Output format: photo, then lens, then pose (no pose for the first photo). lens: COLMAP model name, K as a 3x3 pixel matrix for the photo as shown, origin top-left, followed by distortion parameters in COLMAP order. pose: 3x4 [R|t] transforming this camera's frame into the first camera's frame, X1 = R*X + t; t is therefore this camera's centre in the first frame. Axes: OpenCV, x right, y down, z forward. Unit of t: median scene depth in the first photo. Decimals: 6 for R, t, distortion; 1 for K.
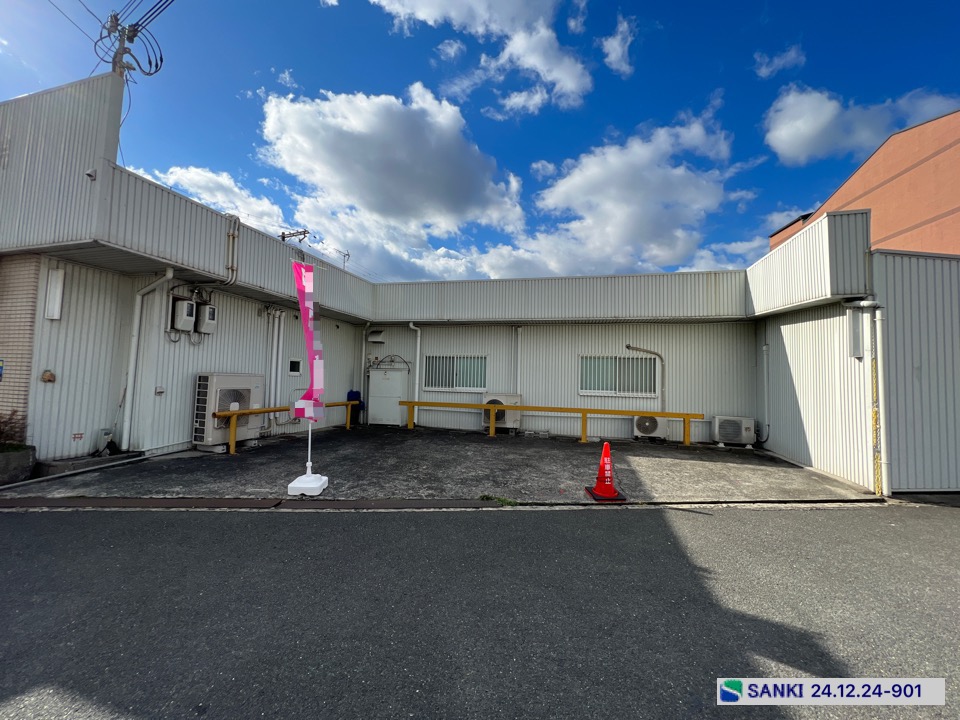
lens RADIAL K [[384.7, 0, 481.7], [0, 384.7, 362.2], [0, 0, 1]] dist [-0.005009, 0.000270]
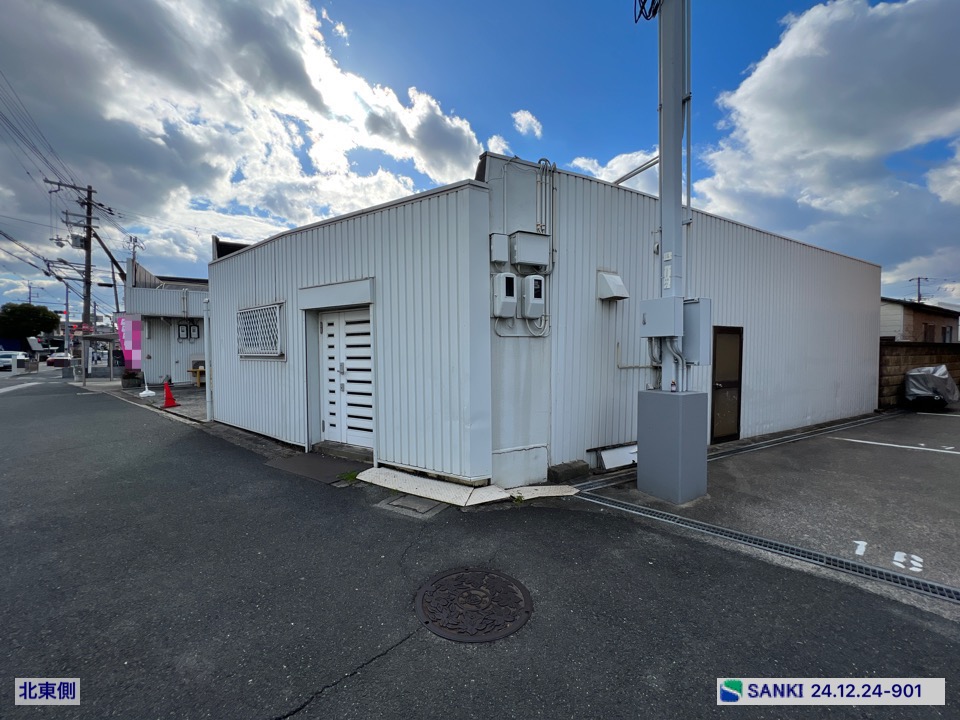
lens RADIAL K [[390.9, 0, 478.2], [0, 390.9, 359.6], [0, 0, 1]] dist [0.000240, 0.000105]
pose [[0.709158, -0.014021, -0.704910, 2.342163], [0.057084, 0.997662, 0.037584, 0.073482], [0.702735, -0.066892, 0.708300, 0.507011]]
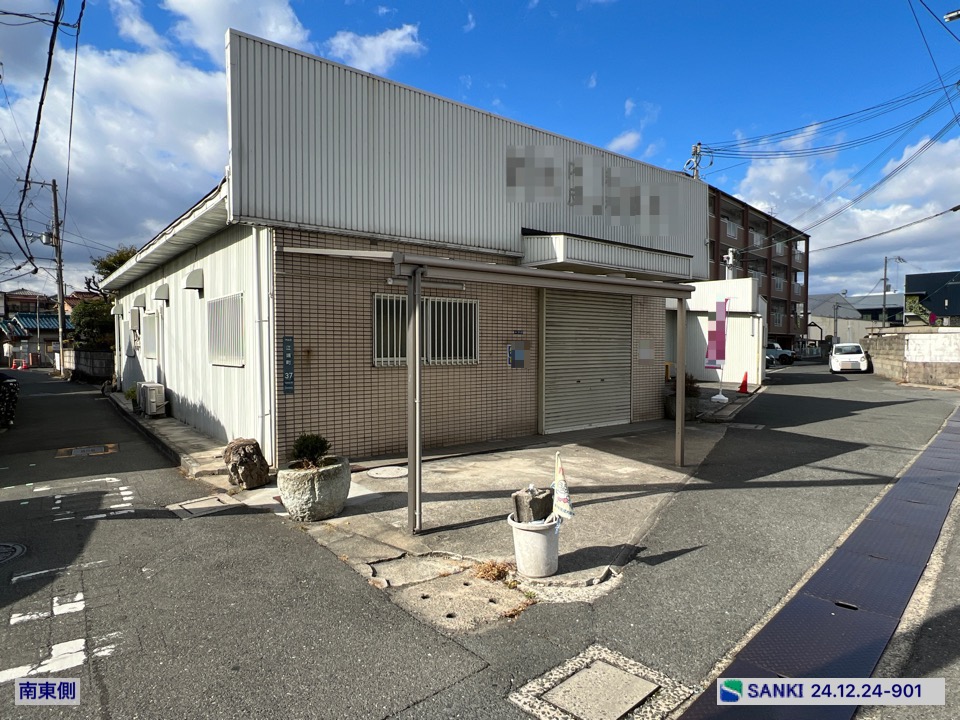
lens RADIAL K [[575.3, 0, 482.6], [0, 575.3, 360.3], [0, 0, 1]] dist [0.000075, -0.000451]
pose [[0.584682, -0.047914, 0.809846, -2.776129], [-0.026578, 0.996587, 0.078151, -0.082324], [-0.810827, -0.067218, 0.581413, 0.160189]]
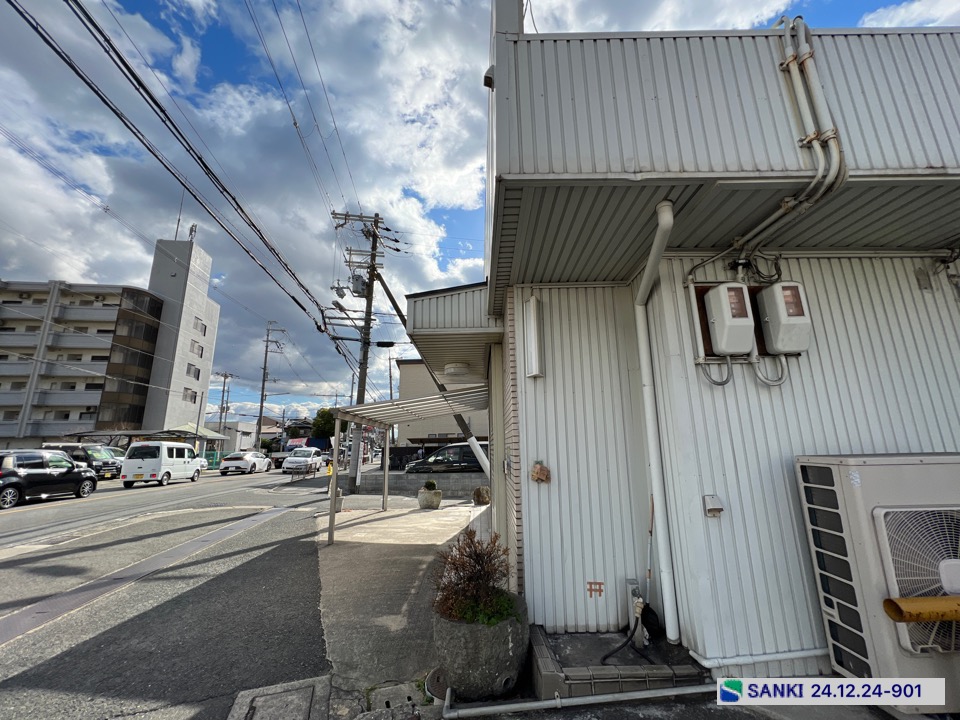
lens RADIAL K [[386.1, 0, 480.0], [0, 386.1, 360.0], [0, 0, 1]] dist [-0.001094, -0.000185]
pose [[0.269940, -0.244359, -0.931355, -0.444025], [0.071112, 0.969680, -0.233804, 0.001608], [0.960248, -0.003118, 0.279132, 0.592273]]
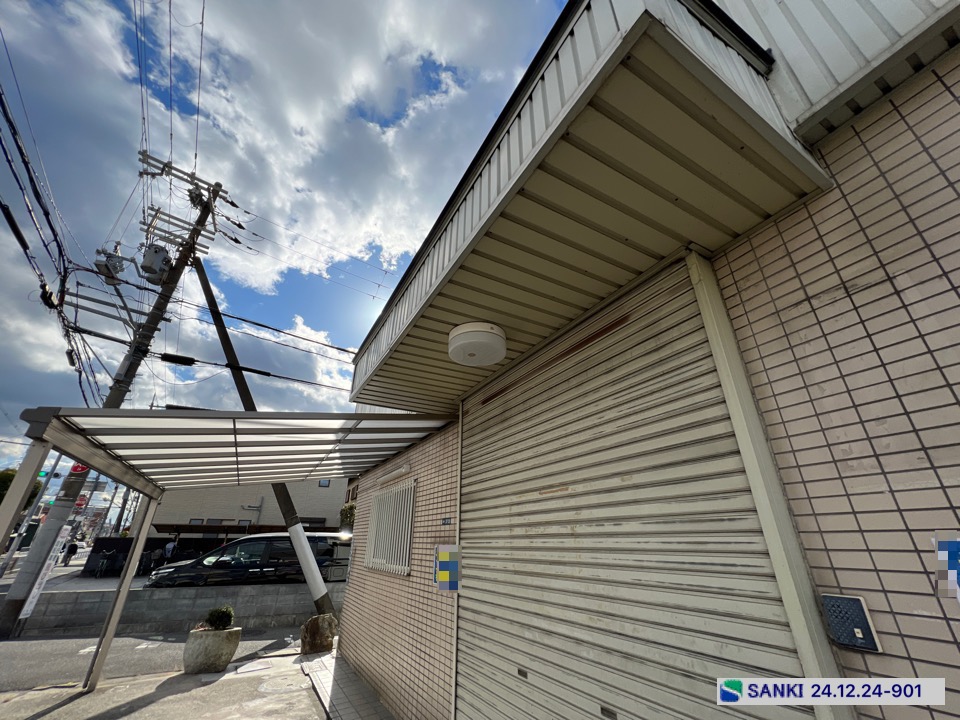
lens RADIAL K [[384.7, 0, 481.7], [0, 384.7, 362.2], [0, 0, 1]] dist [-0.005009, 0.000270]
pose [[0.708694, -0.322328, -0.627581, -1.059940], [0.050676, 0.910493, -0.410407, -0.019371], [0.703694, 0.259049, 0.661595, 0.544776]]
